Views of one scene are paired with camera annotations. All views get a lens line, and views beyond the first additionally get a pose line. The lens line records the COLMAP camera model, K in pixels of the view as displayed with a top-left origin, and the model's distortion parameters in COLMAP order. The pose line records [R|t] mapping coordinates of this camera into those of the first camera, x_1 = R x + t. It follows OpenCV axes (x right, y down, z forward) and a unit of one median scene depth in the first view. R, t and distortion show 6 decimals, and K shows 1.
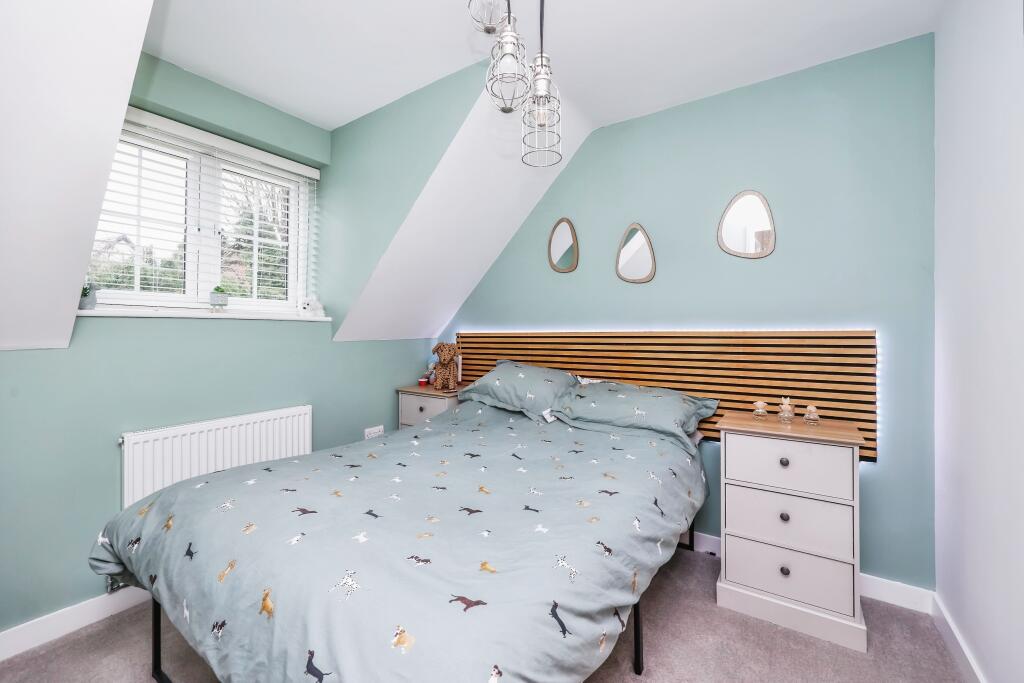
lens RADIAL K [[417.0, 0, 511.2], [0, 417.0, 337.3], [0, 0, 1]] dist [-0.002319, -0.000065]
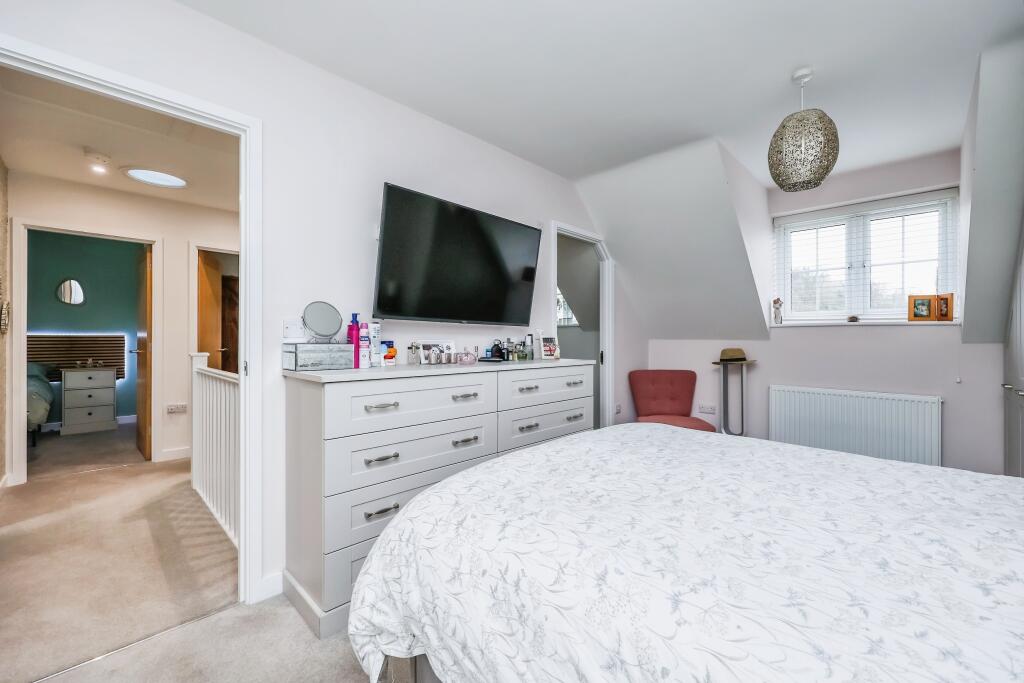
lens RADIAL K [[417.0, 0, 511.4], [0, 417.0, 340.3], [0, 0, 1]] dist [-0.002319, -0.000065]
pose [[0.177183, 0.003159, 0.984173, -1.631827], [-0.004099, 0.999989, -0.002471, 0.016882], [-0.984169, -0.003597, 0.177194, -2.341729]]
